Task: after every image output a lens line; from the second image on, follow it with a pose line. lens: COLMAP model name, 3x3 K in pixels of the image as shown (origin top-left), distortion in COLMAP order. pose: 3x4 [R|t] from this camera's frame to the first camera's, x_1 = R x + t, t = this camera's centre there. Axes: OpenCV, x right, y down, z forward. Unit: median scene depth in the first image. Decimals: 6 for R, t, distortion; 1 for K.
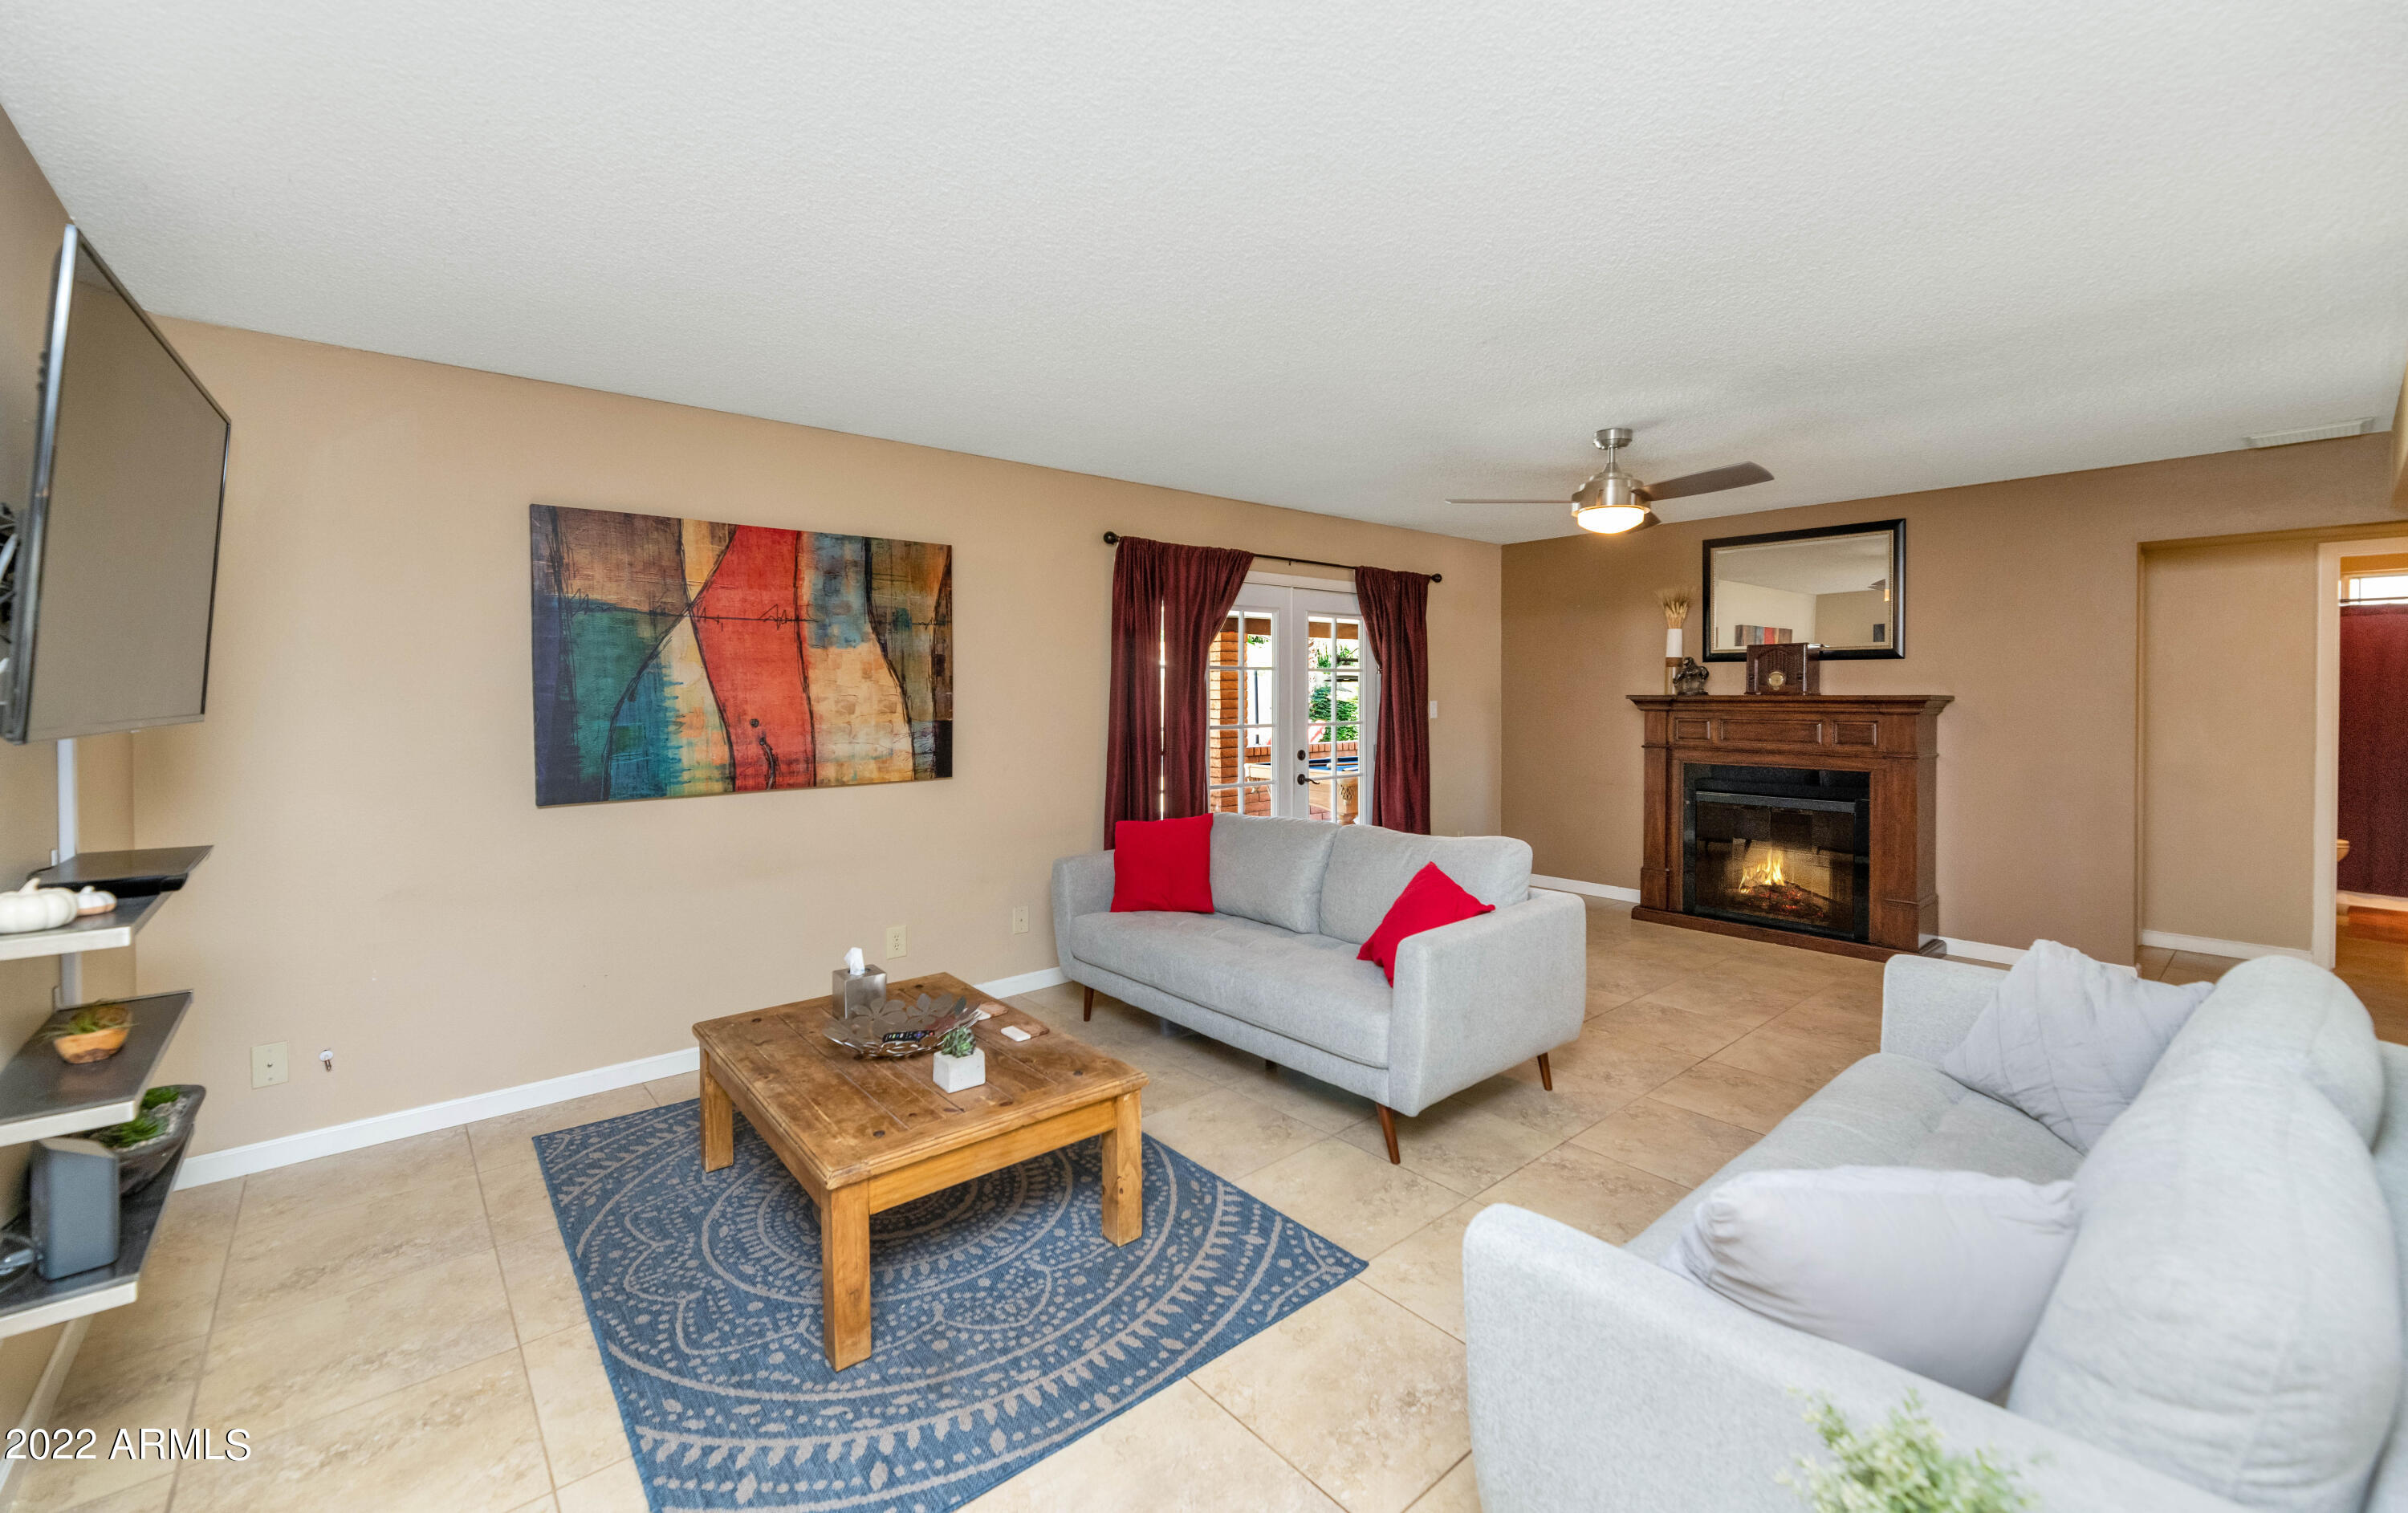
lens RADIAL K [[980.4, 0, 1213.5], [0, 980.4, 701.4], [0, 0, 1]] dist [-0.001433, -0.000070]
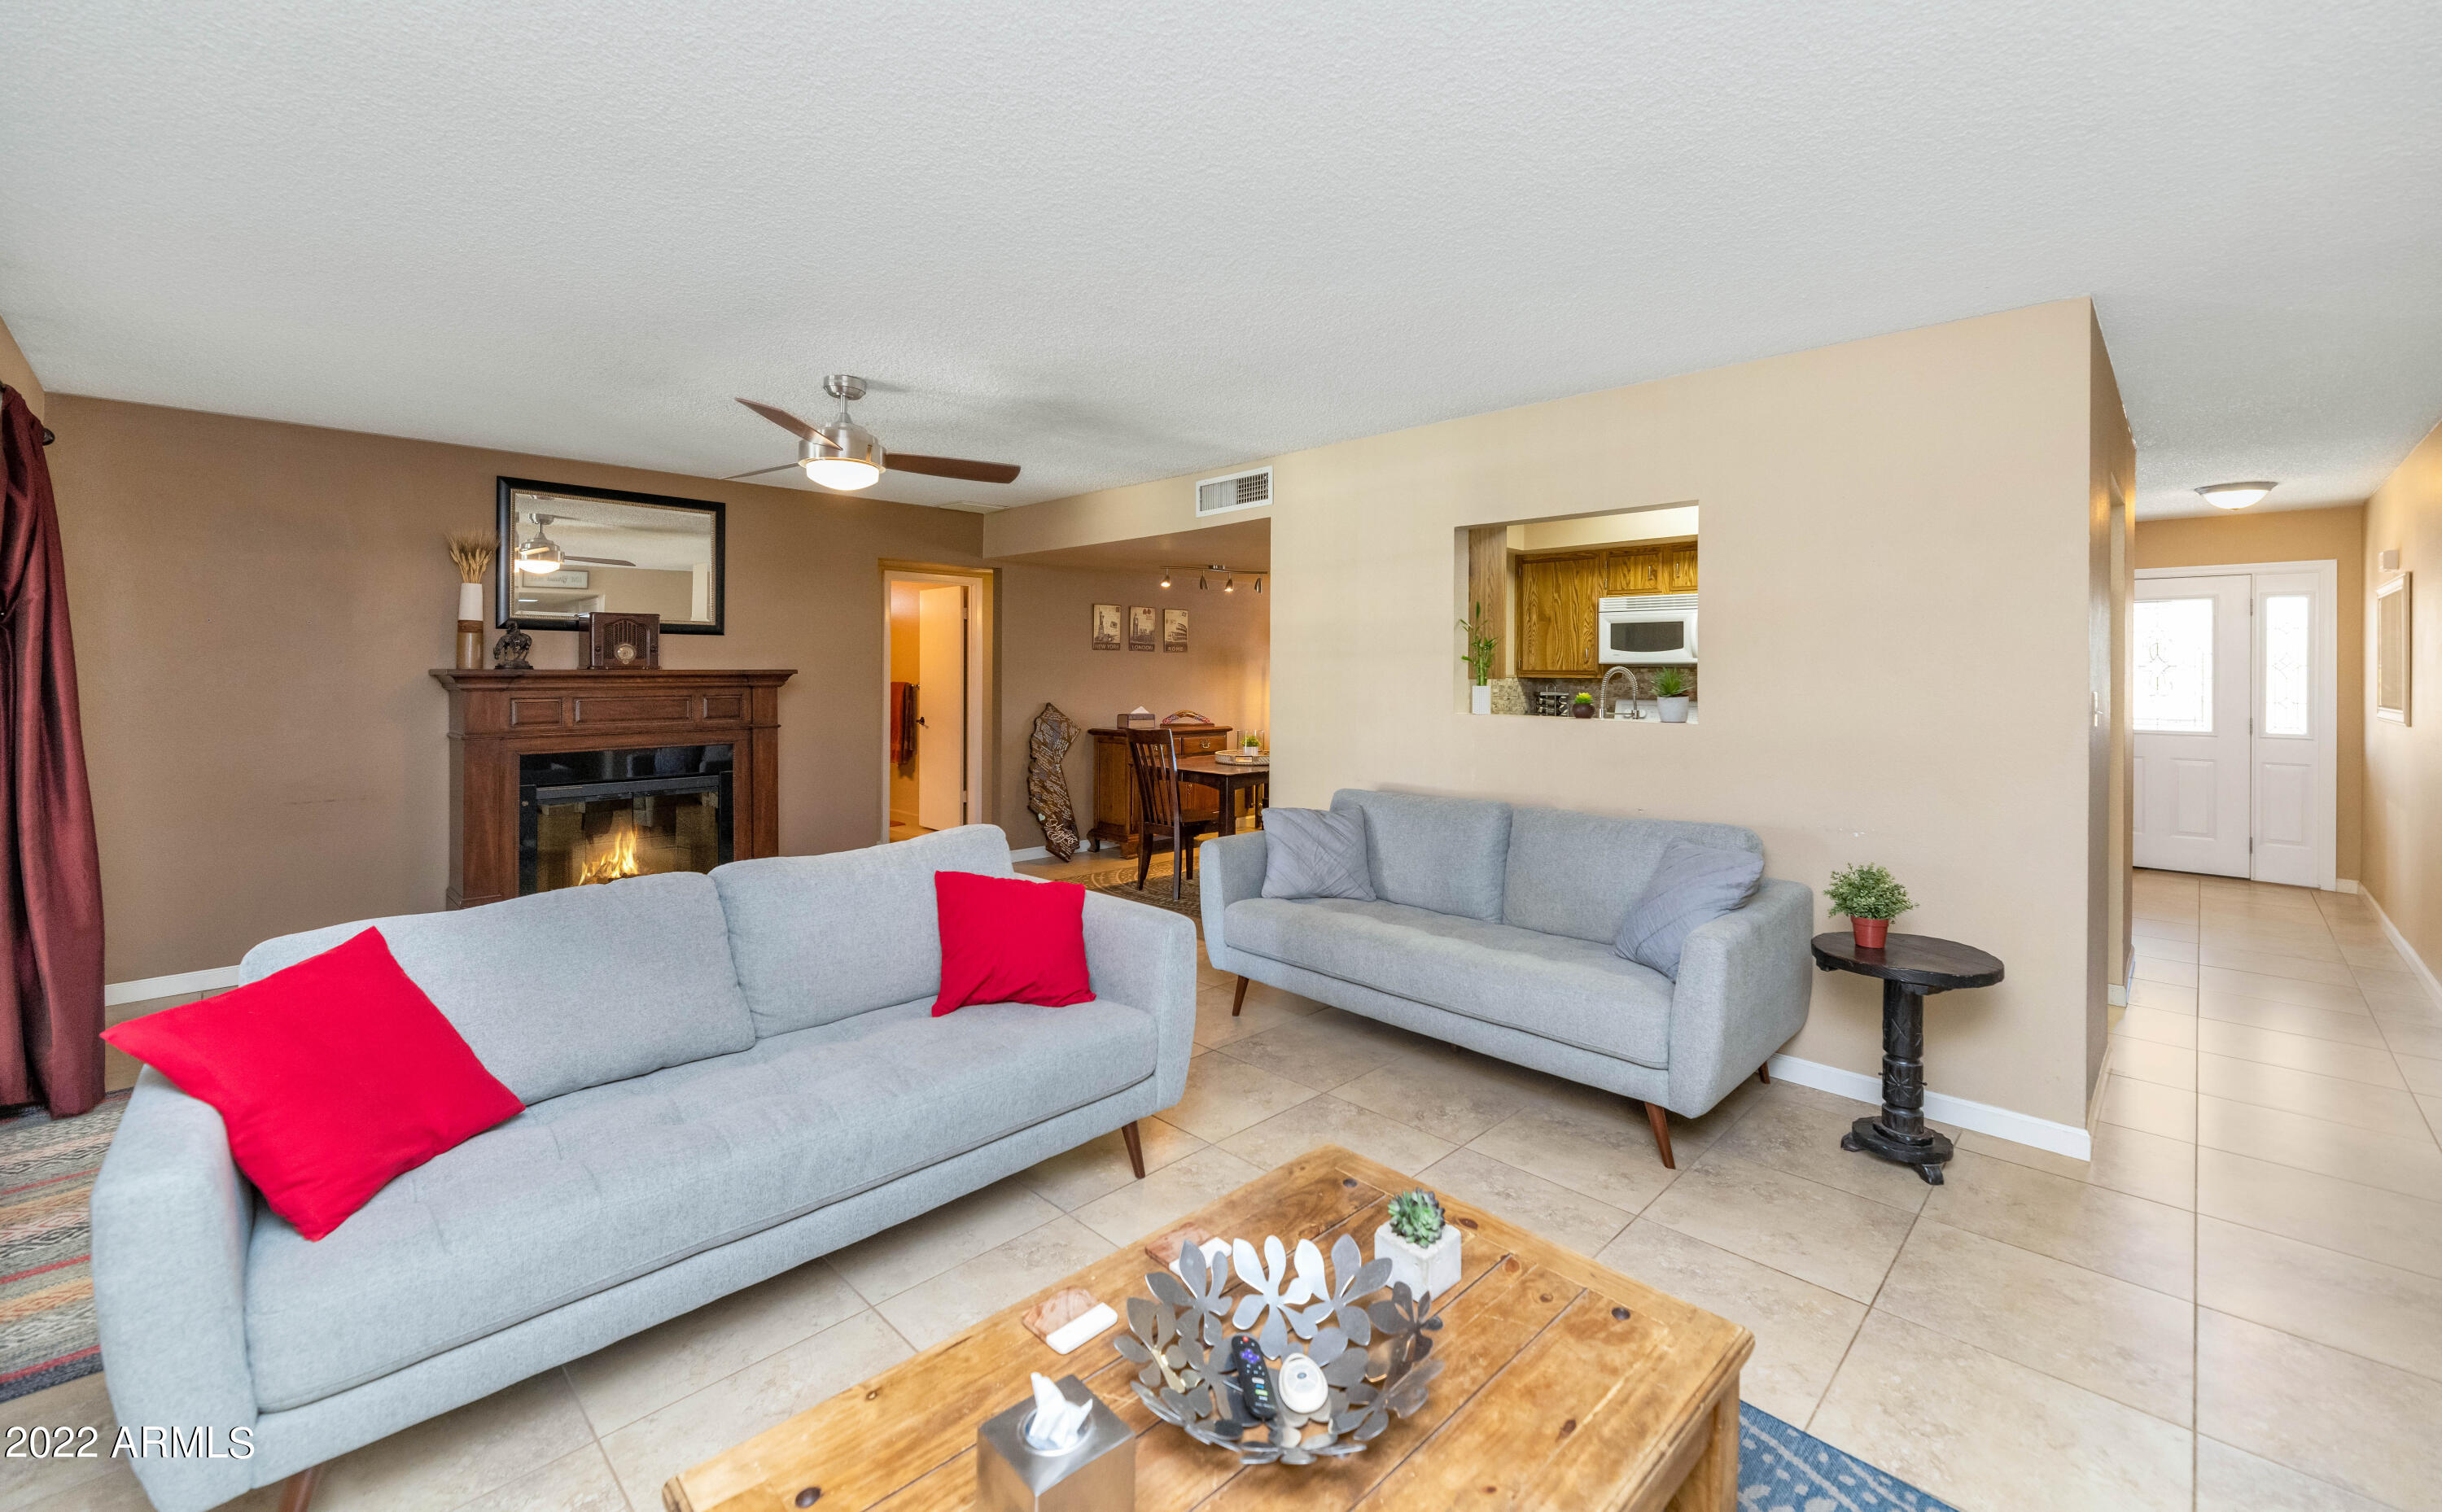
lens RADIAL K [[991.8, 0, 1241.7], [0, 991.8, 680.5], [0, 0, 1]] dist [0.000954, 0.000064]
pose [[-0.086616, -0.005978, 0.996224, -0.407976], [0.006688, 0.999956, 0.006582, 0.001020], [-0.996219, 0.007233, -0.086572, 0.540497]]
